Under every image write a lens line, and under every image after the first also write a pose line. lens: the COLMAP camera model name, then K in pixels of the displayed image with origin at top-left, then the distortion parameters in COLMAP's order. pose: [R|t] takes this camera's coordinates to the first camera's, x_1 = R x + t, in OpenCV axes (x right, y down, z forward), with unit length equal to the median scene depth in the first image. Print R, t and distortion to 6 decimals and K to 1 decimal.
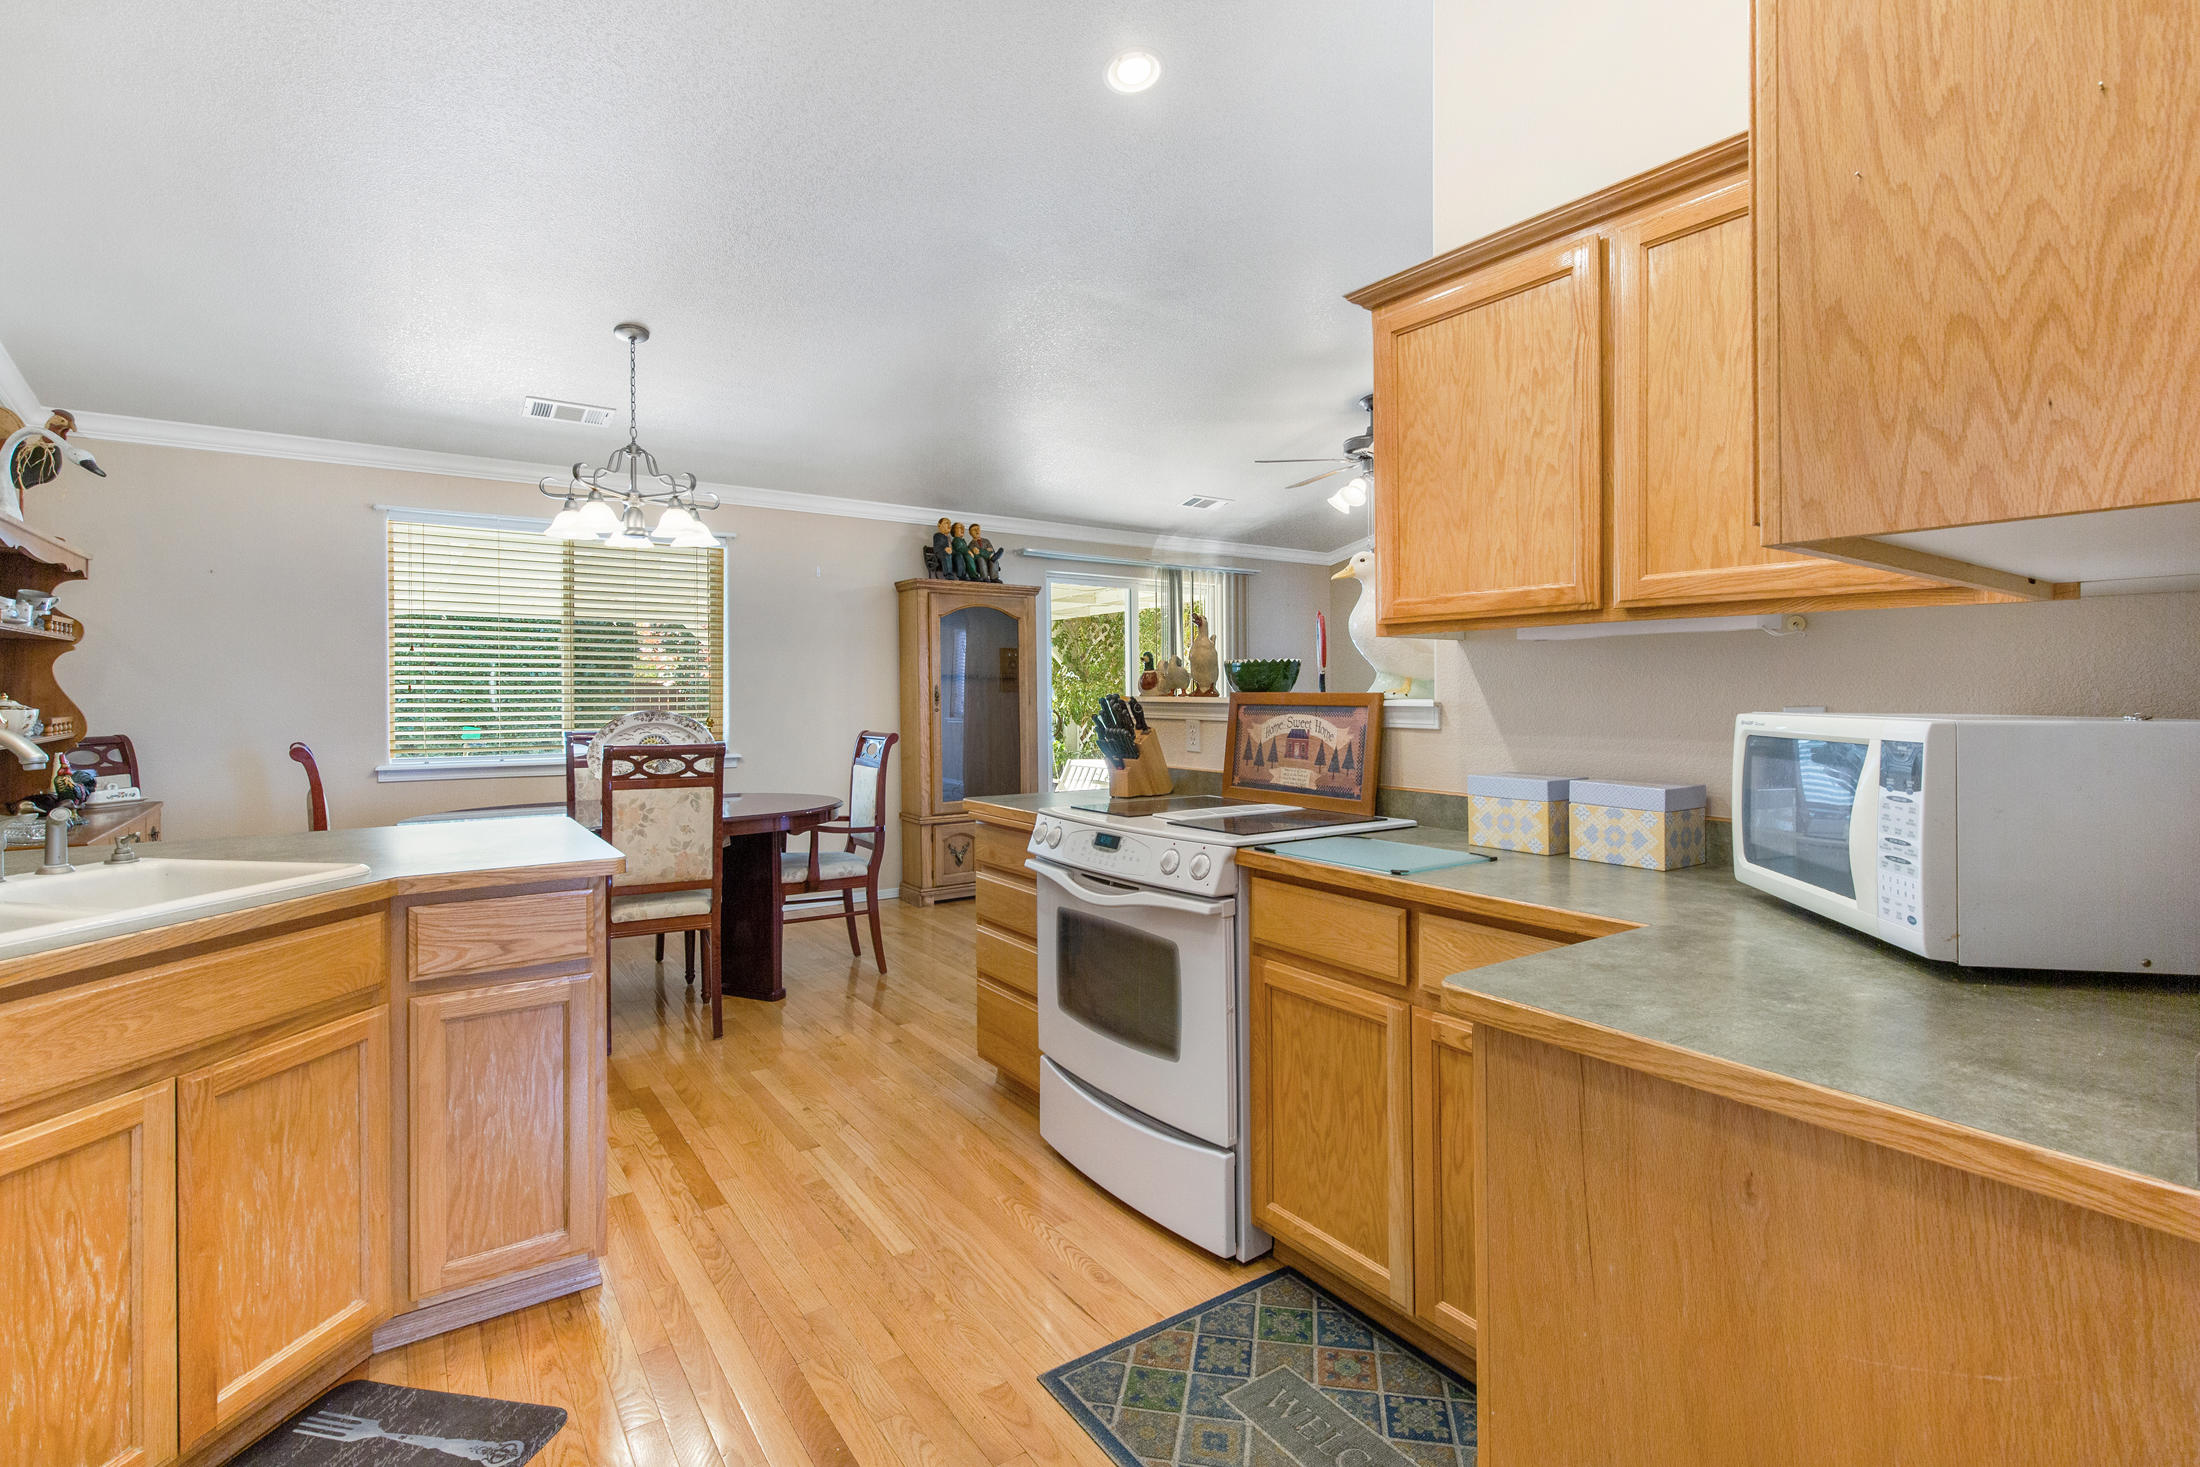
lens RADIAL K [[1011.7, 0, 1099.3], [0, 1011.7, 690.4], [0, 0, 1]] dist [-0.001606, -0.000417]
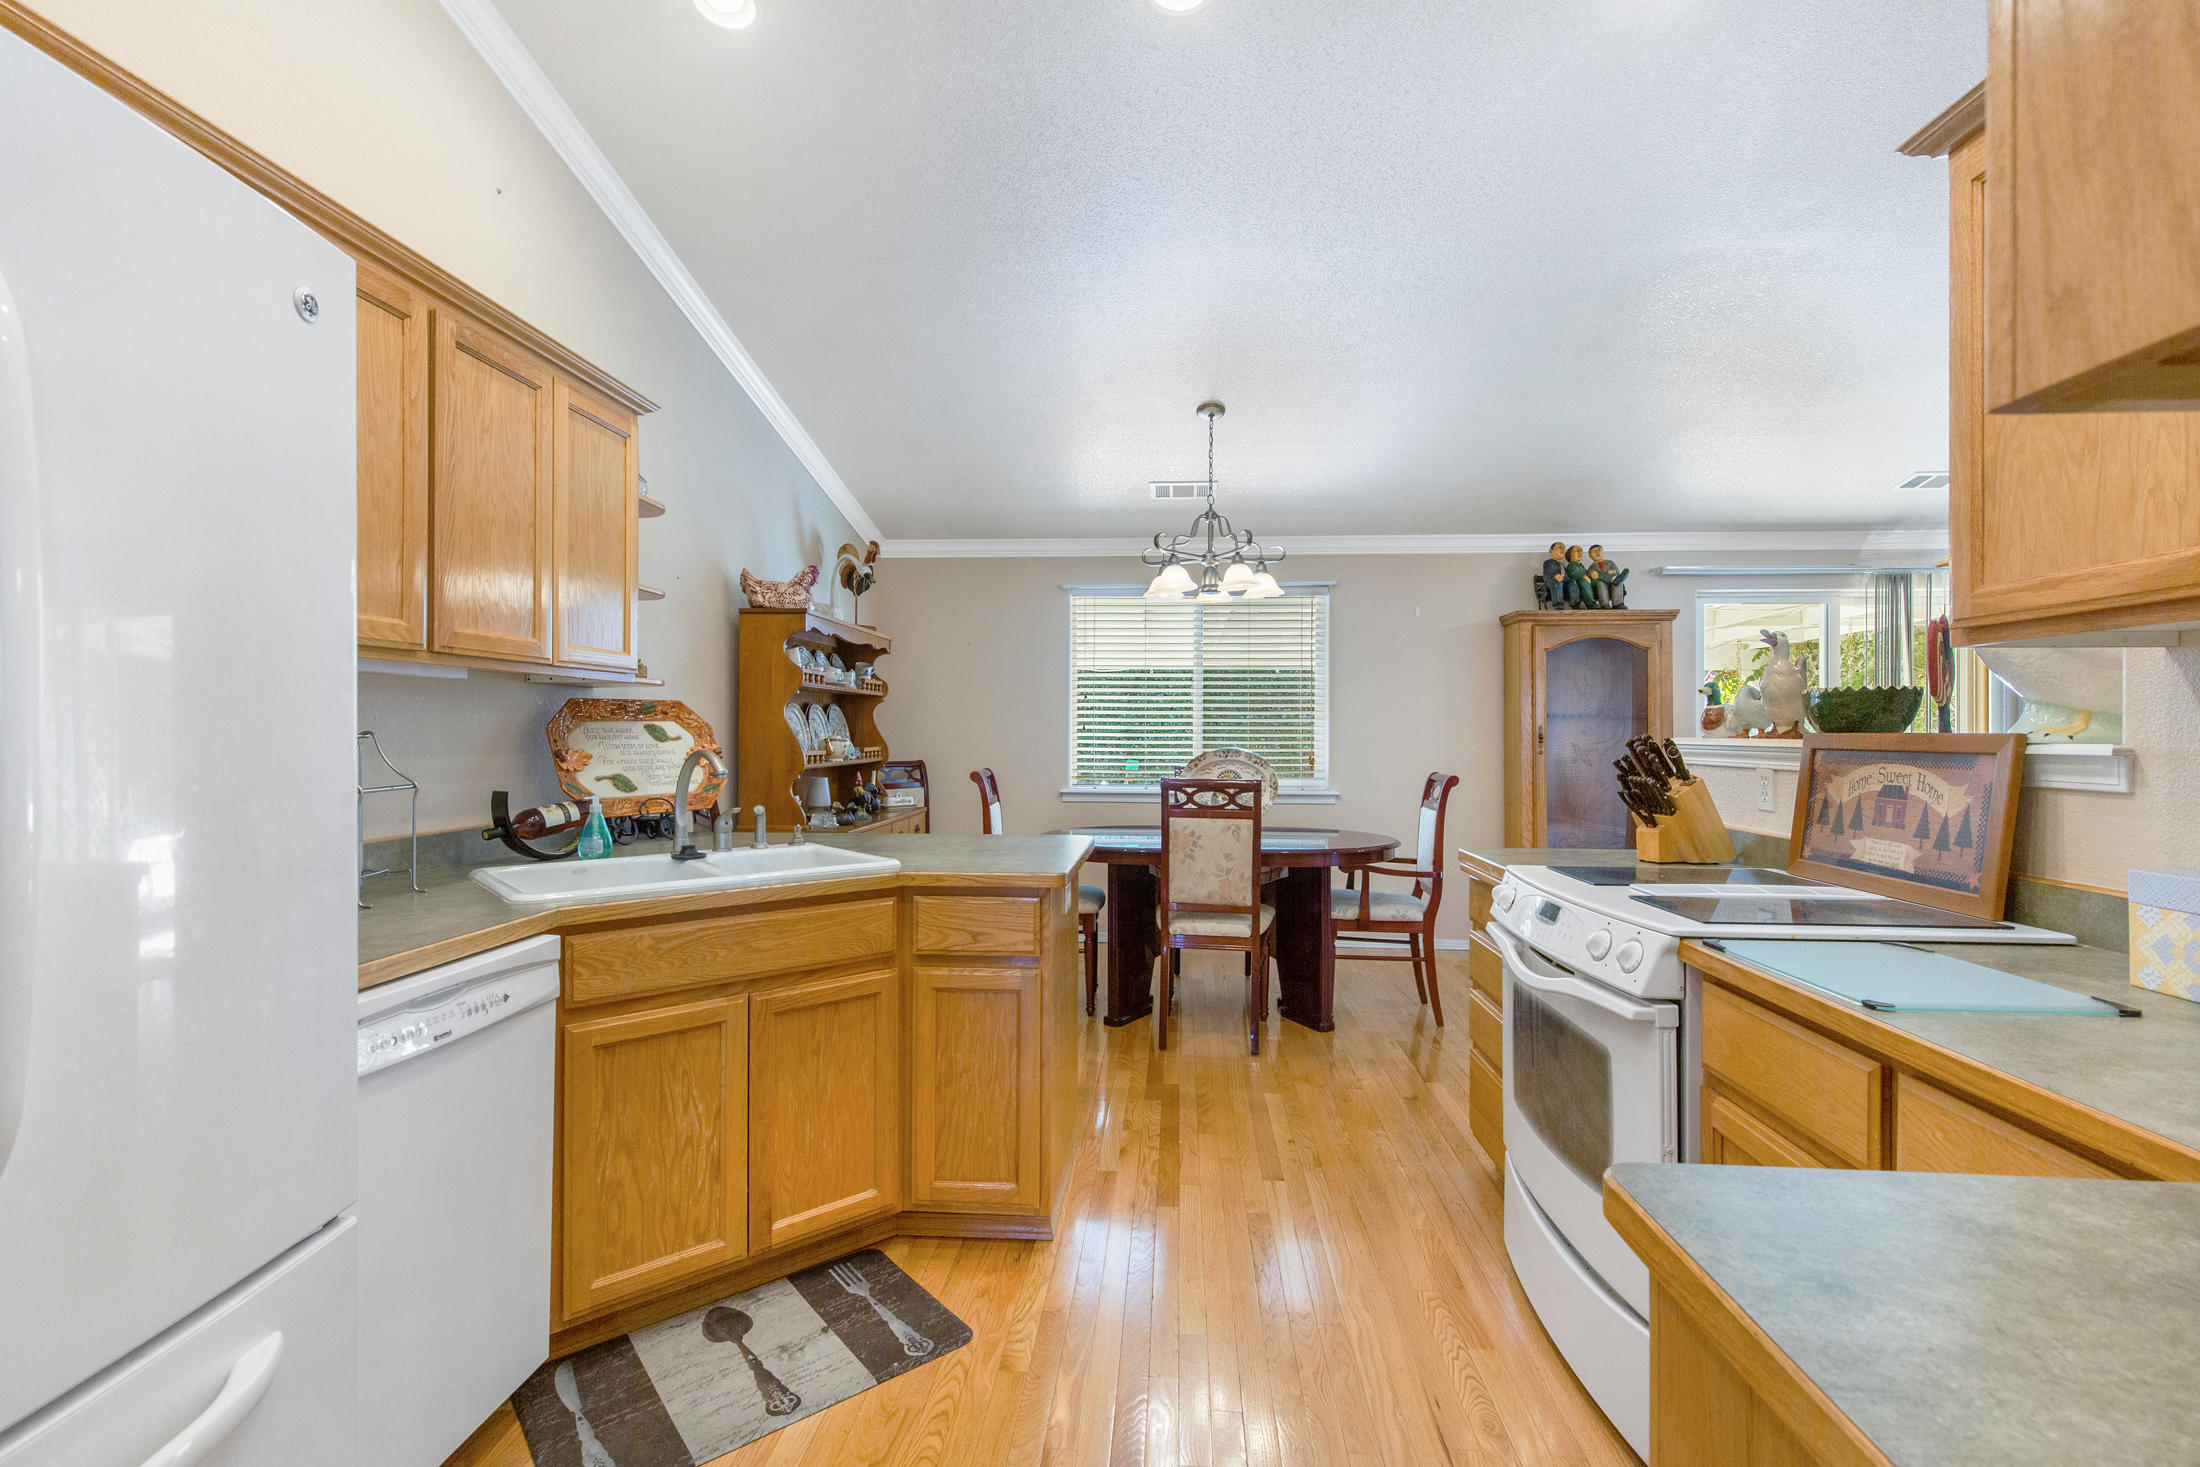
lens RADIAL K [[980.4, 0, 1100.5], [0, 980.4, 728.3], [0, 0, 1]] dist [0.003198, -0.000234]
pose [[0.776279, 0.000861, -0.630389, 0.196537], [-0.003130, 0.999992, -0.002489, 0.002097], [0.630382, 0.003905, 0.776275, 0.121061]]
